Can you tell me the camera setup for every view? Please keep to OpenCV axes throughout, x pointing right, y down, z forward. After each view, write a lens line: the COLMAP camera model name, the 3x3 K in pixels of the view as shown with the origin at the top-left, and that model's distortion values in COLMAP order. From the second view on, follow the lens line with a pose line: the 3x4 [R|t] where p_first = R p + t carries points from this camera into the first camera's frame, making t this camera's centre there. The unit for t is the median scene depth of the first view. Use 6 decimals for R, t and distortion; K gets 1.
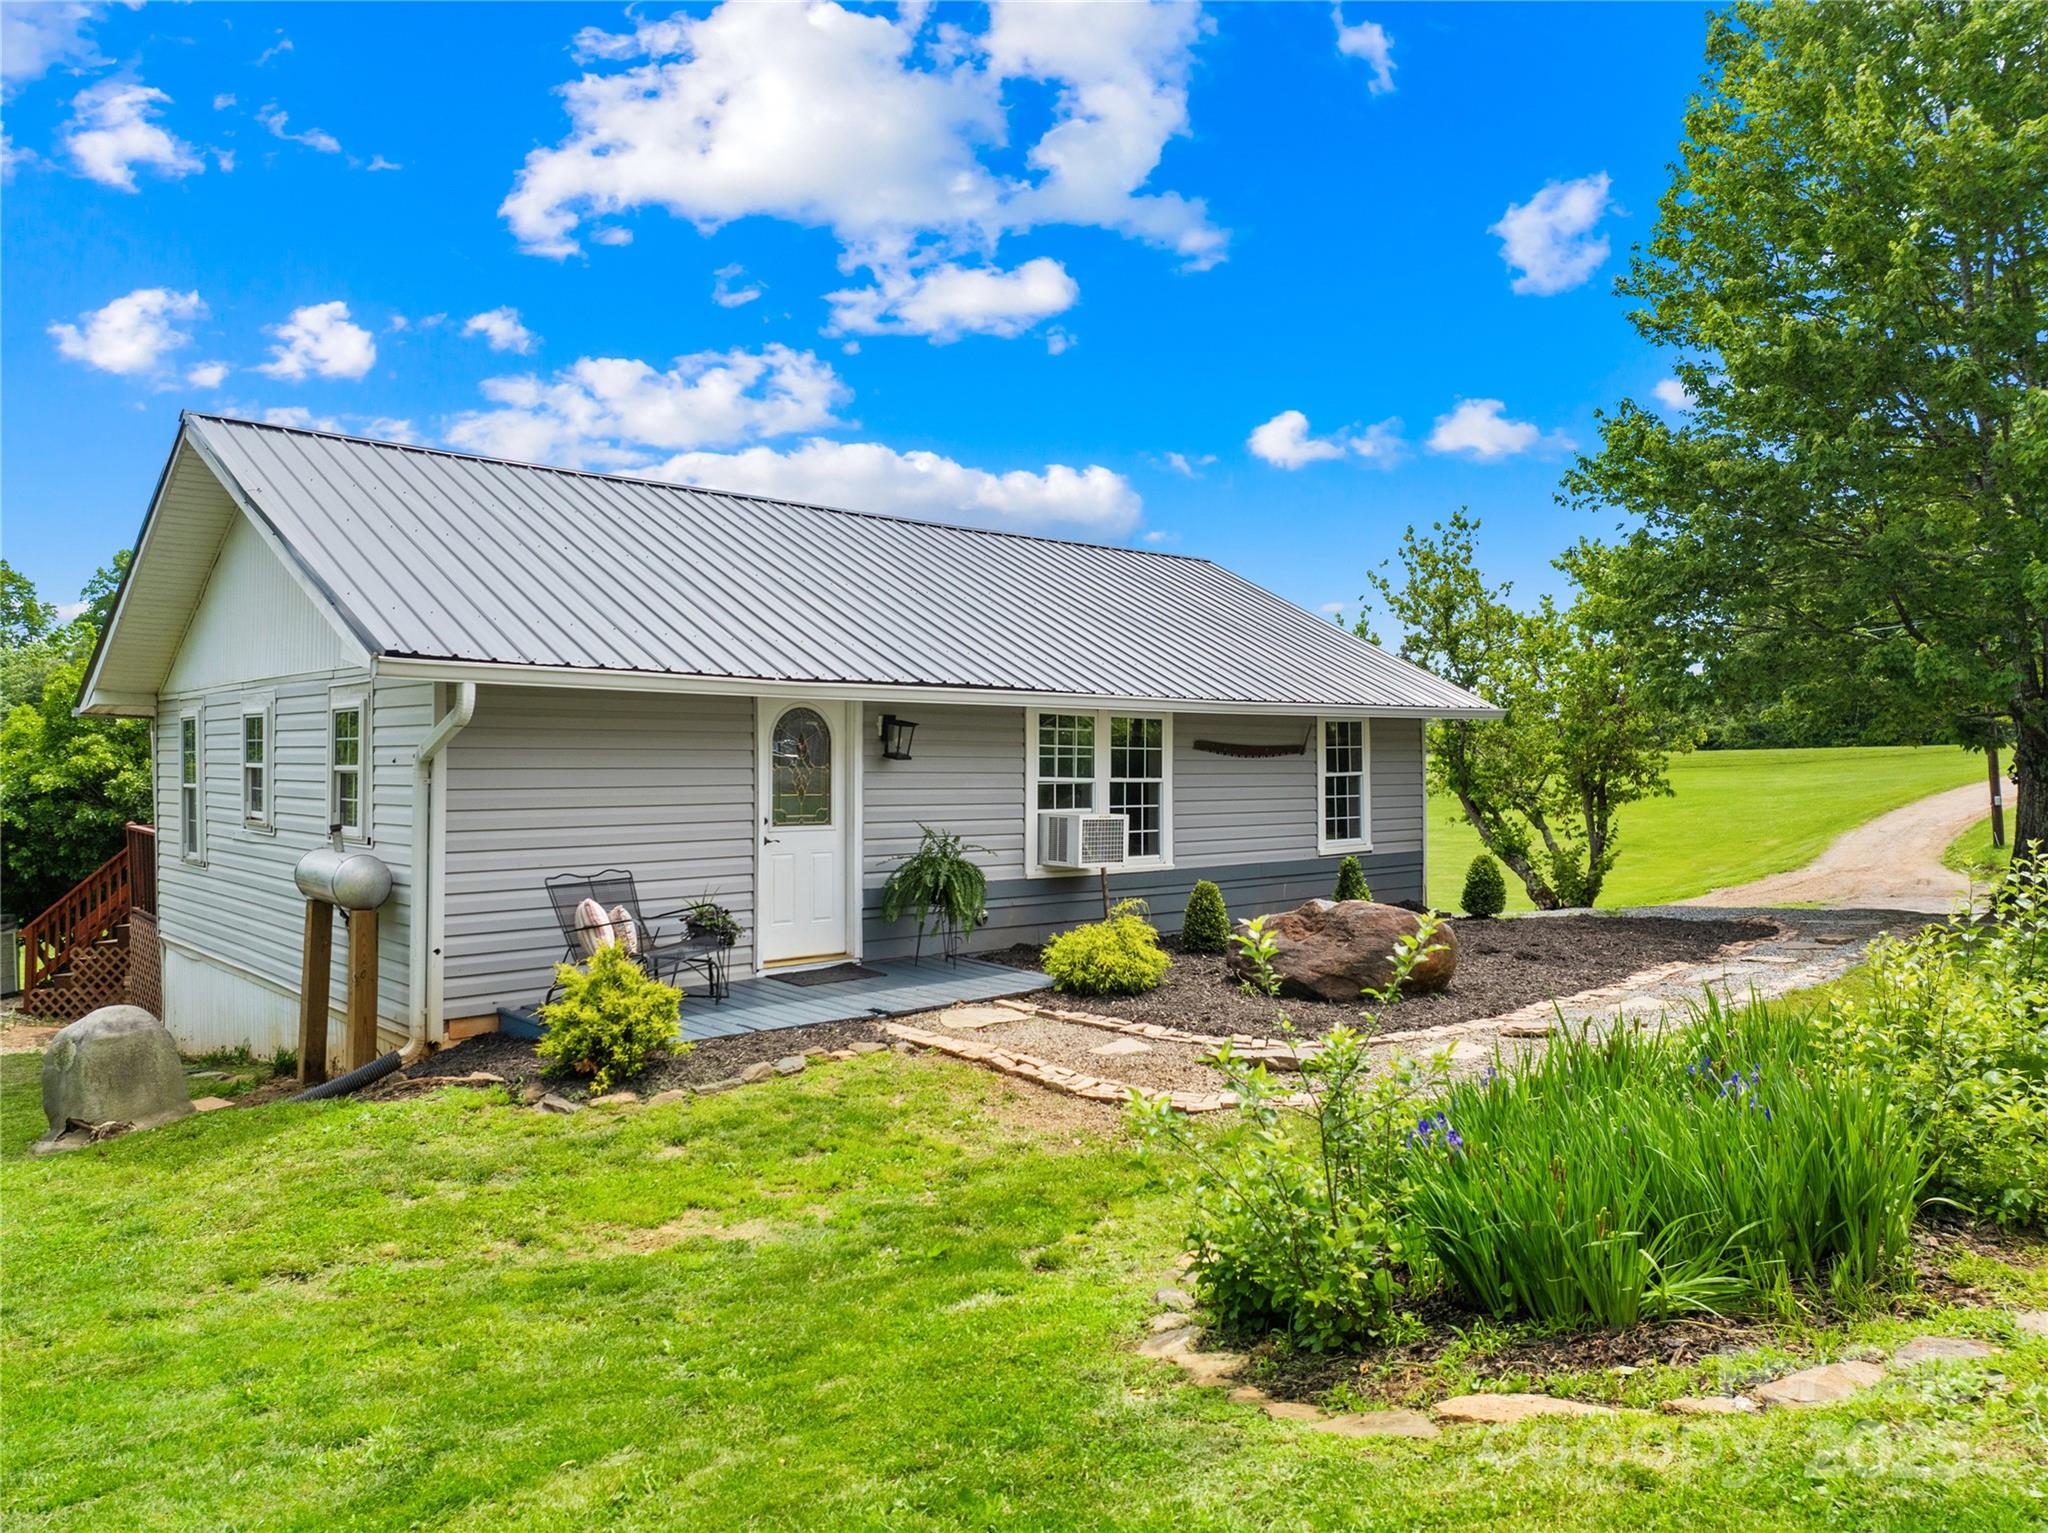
lens RADIAL K [[1430.9, 0, 1024.0], [0, 1430.9, 766.5], [0, 0, 1]] dist [-0.030879, -0.000333]
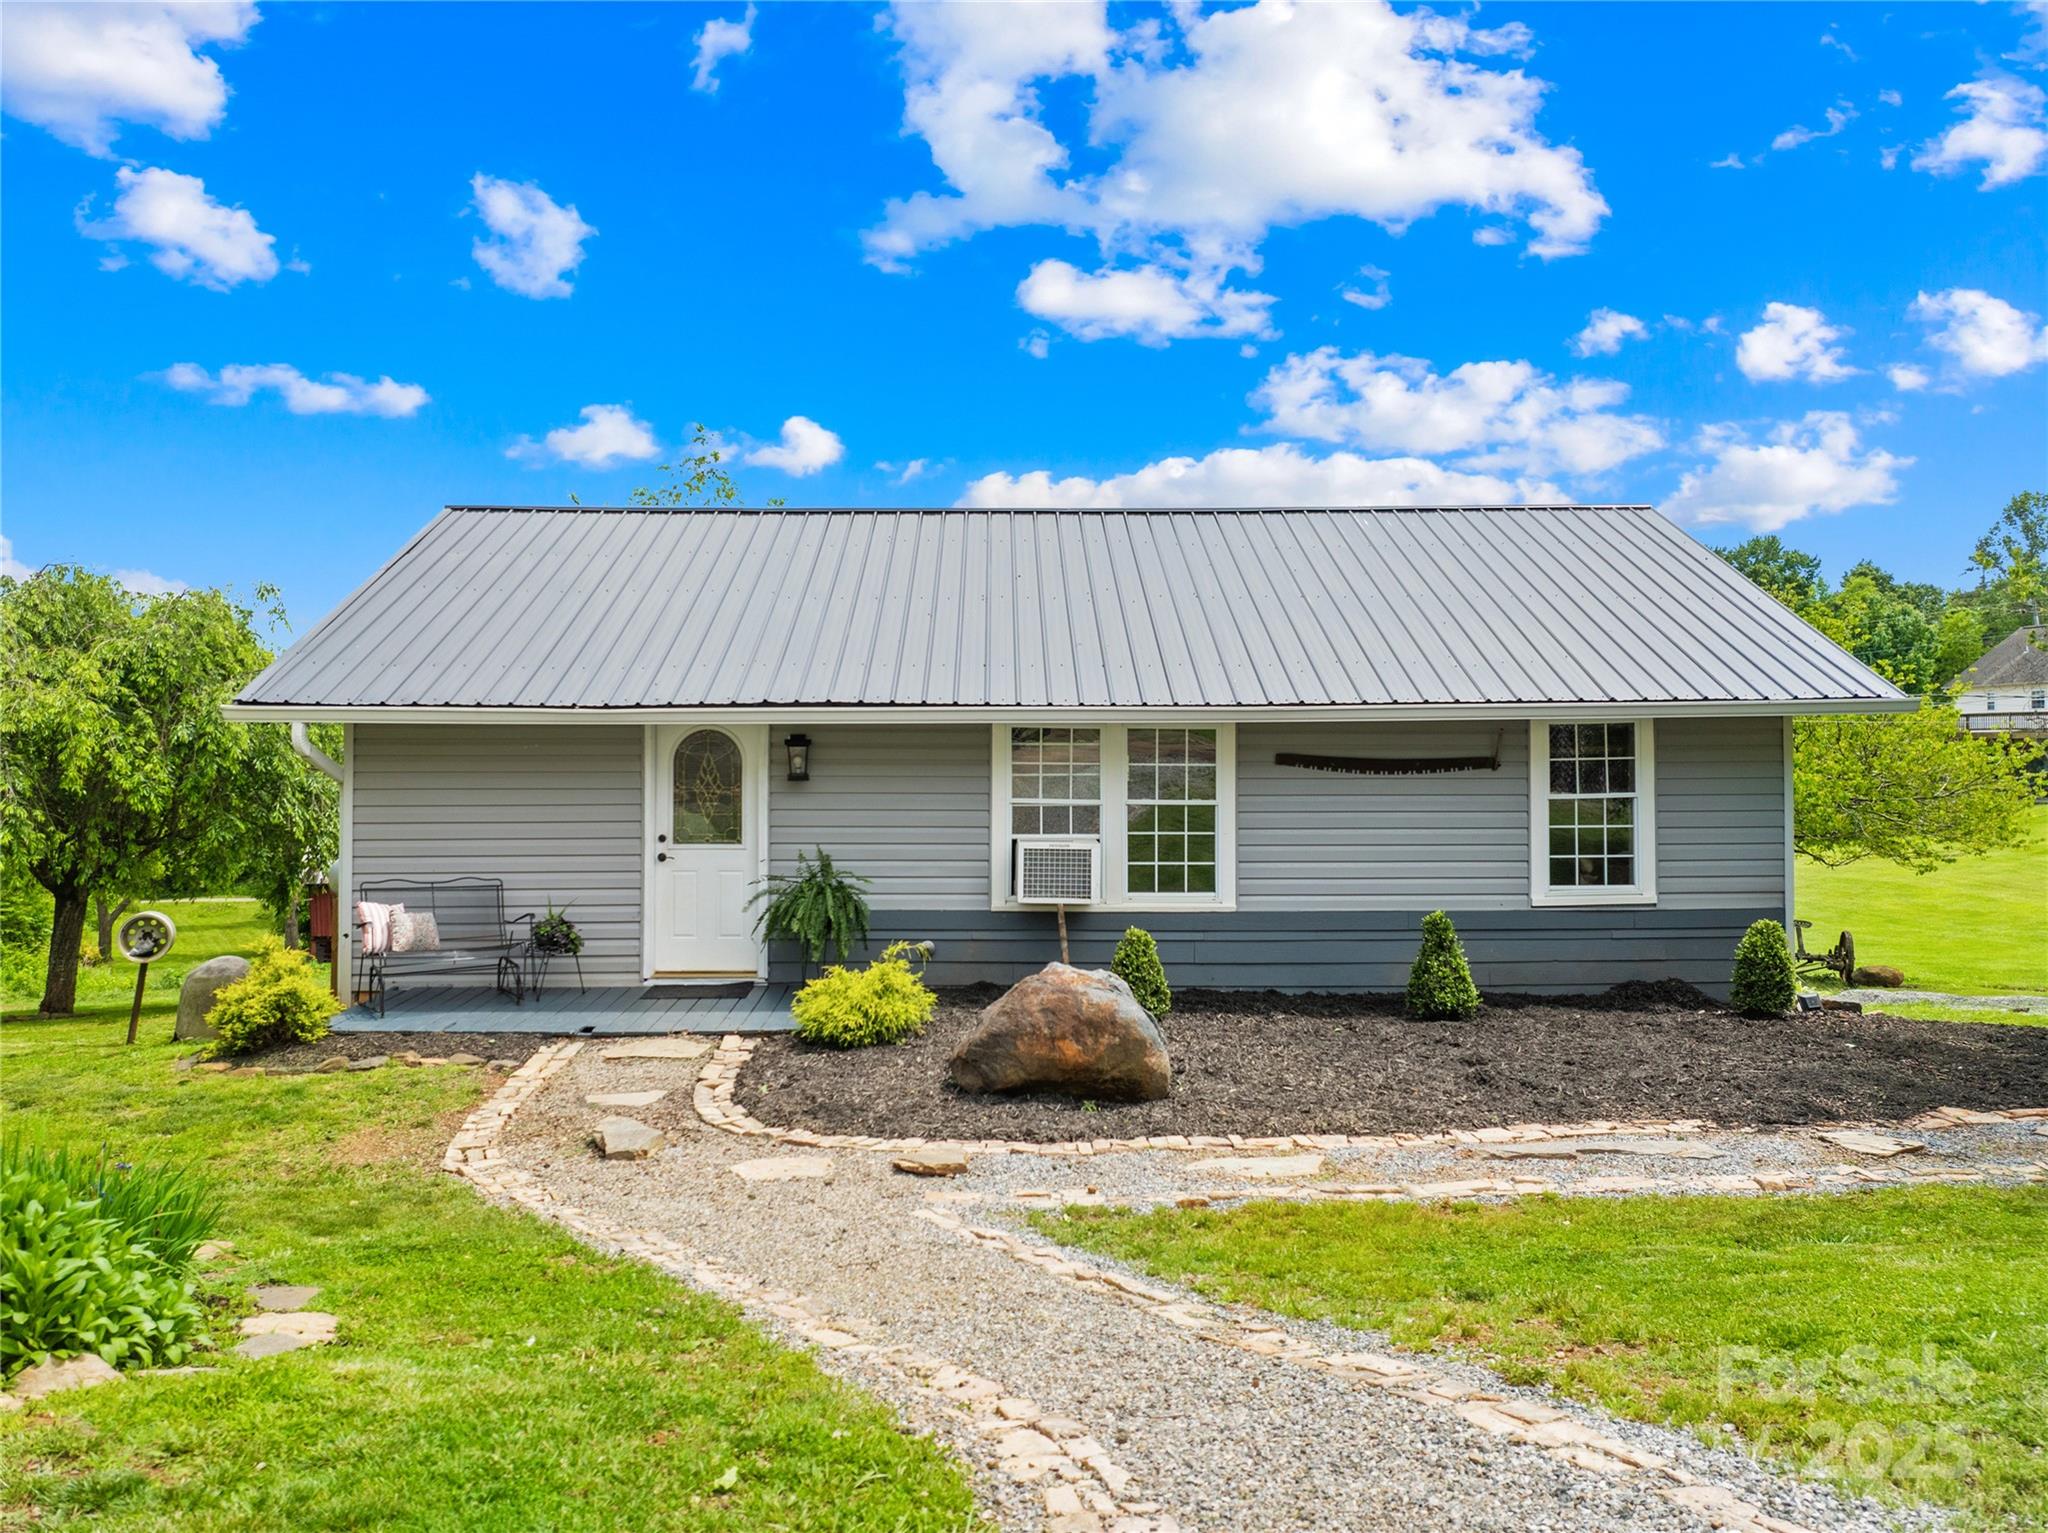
lens RADIAL K [[1430.9, 0, 1024.0], [0, 1430.9, 766.5], [0, 0, 1]] dist [-0.030879, -0.000333]
pose [[0.742182, 0.001482, -0.670197, 0.619259], [0.001311, 0.999992, 0.003662, -0.015825], [0.670198, -0.003596, 0.742174, 0.341646]]
